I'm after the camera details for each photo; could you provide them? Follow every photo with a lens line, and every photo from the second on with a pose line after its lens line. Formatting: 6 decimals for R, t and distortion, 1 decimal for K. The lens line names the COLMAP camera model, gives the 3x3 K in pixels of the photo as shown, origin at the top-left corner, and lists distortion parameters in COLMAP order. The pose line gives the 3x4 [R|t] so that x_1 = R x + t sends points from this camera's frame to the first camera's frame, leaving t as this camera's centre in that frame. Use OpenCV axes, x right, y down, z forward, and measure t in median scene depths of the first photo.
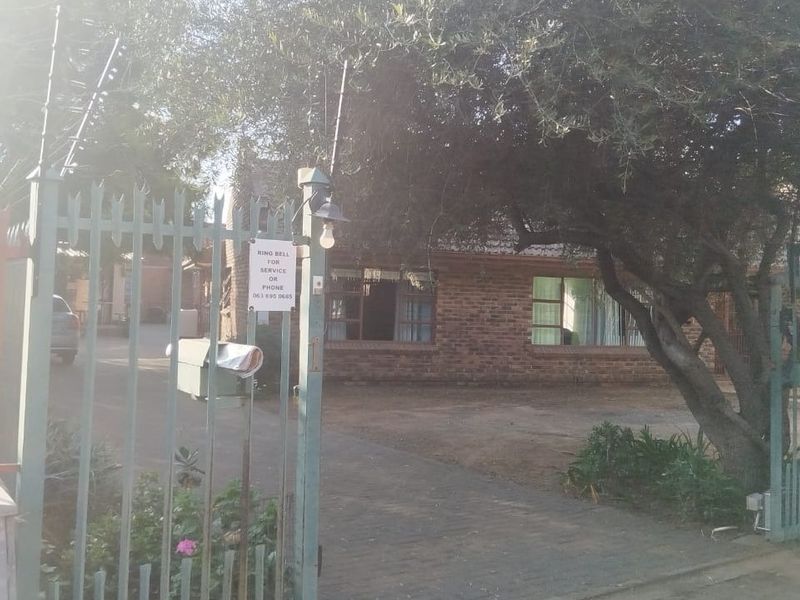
lens RADIAL K [[821.3, 0, 408.1], [0, 821.3, 234.2], [0, 0, 1]] dist [0.017747, 0.000000]
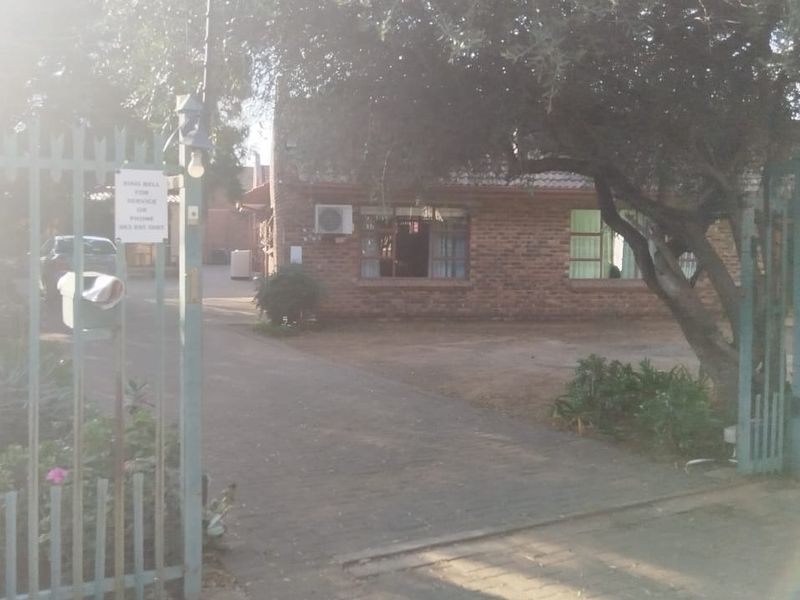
lens RADIAL K [[821.3, 0, 408.4], [0, 821.3, 237.2], [0, 0, 1]] dist [0.017747, 0.000000]
pose [[0.995324, -0.020448, -0.094405, 0.115627], [0.027727, 0.996688, 0.076453, 0.009908], [0.092529, -0.078713, 0.992594, 0.025346]]
